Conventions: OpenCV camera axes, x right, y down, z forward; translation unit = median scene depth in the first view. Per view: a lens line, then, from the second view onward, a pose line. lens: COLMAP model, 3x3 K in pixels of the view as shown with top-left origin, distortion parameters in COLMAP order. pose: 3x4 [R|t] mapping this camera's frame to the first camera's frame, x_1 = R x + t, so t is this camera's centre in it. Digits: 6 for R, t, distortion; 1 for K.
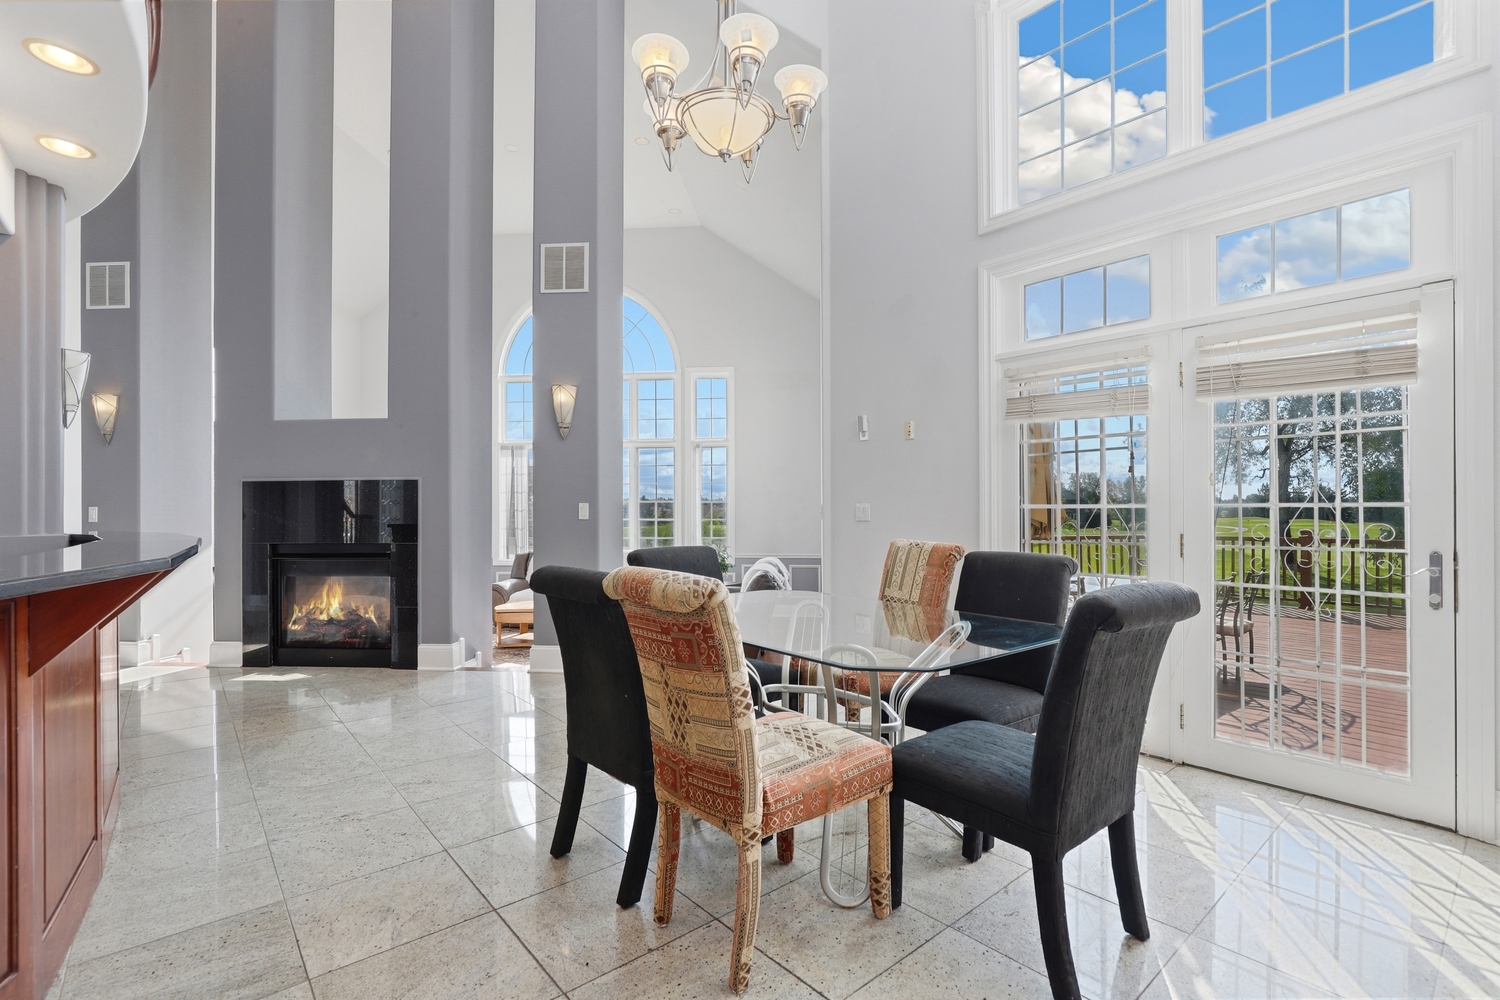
lens RADIAL K [[695.9, 0, 752.3], [0, 695.9, 500.4], [0, 0, 1]] dist [-0.014138, 0.004825]
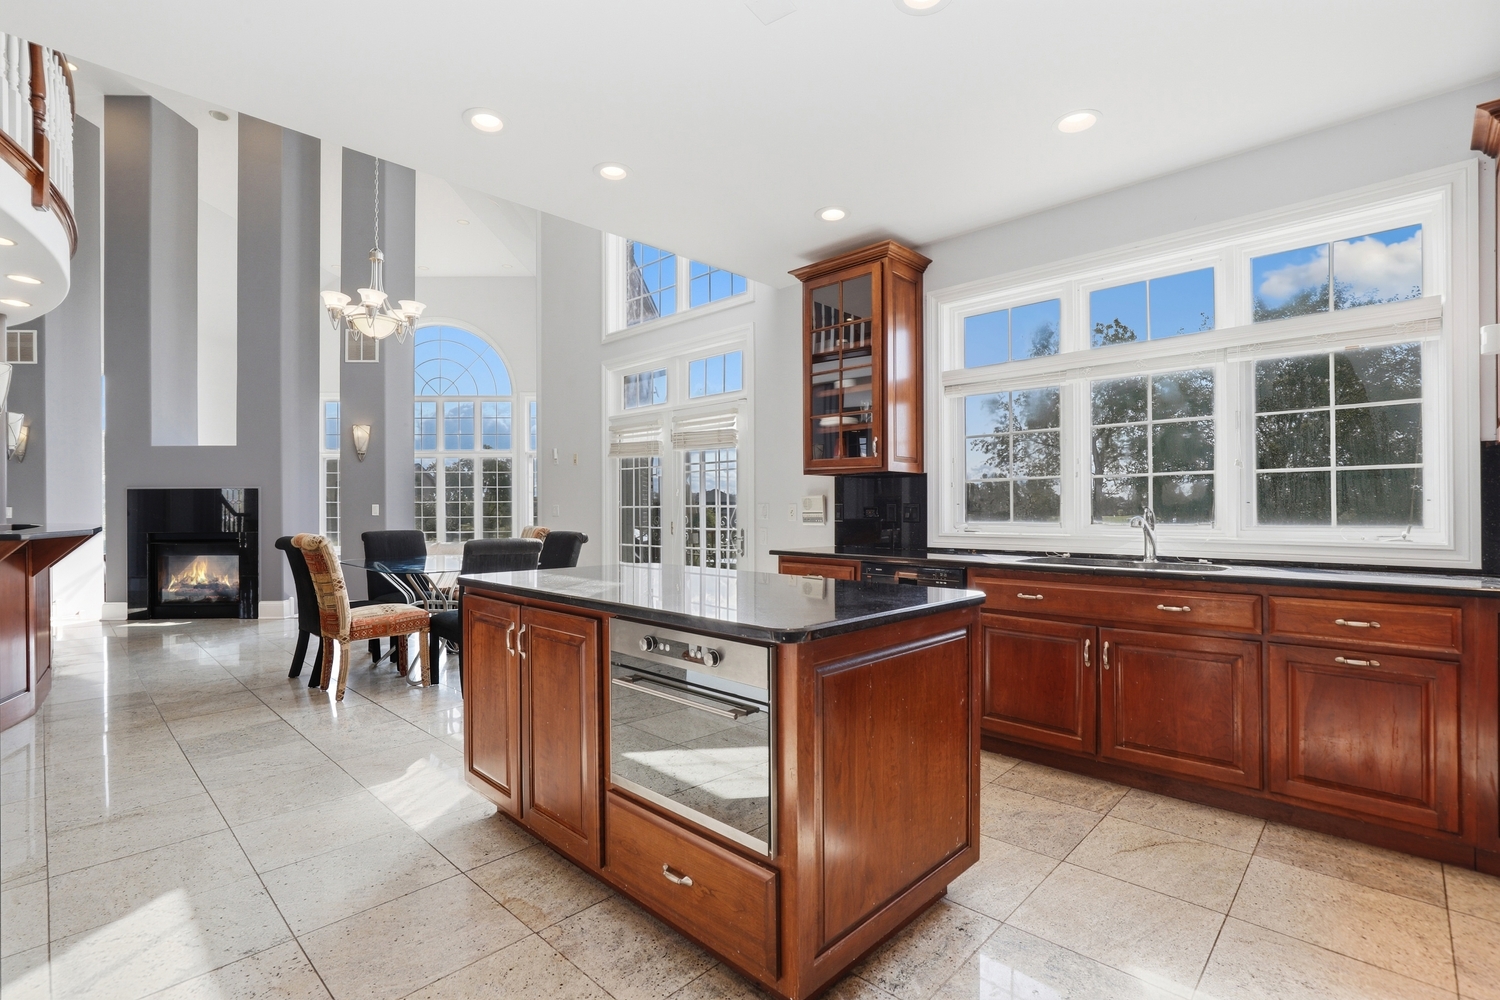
lens RADIAL K [[695.9, 0, 756.0], [0, 695.9, 500.8], [0, 0, 1]] dist [-0.014138, 0.004825]
pose [[0.994806, -0.000607, 0.101786, 0.415955], [0.000247, 0.999994, 0.003546, -0.009209], [-0.101787, -0.003502, 0.994800, -0.557475]]
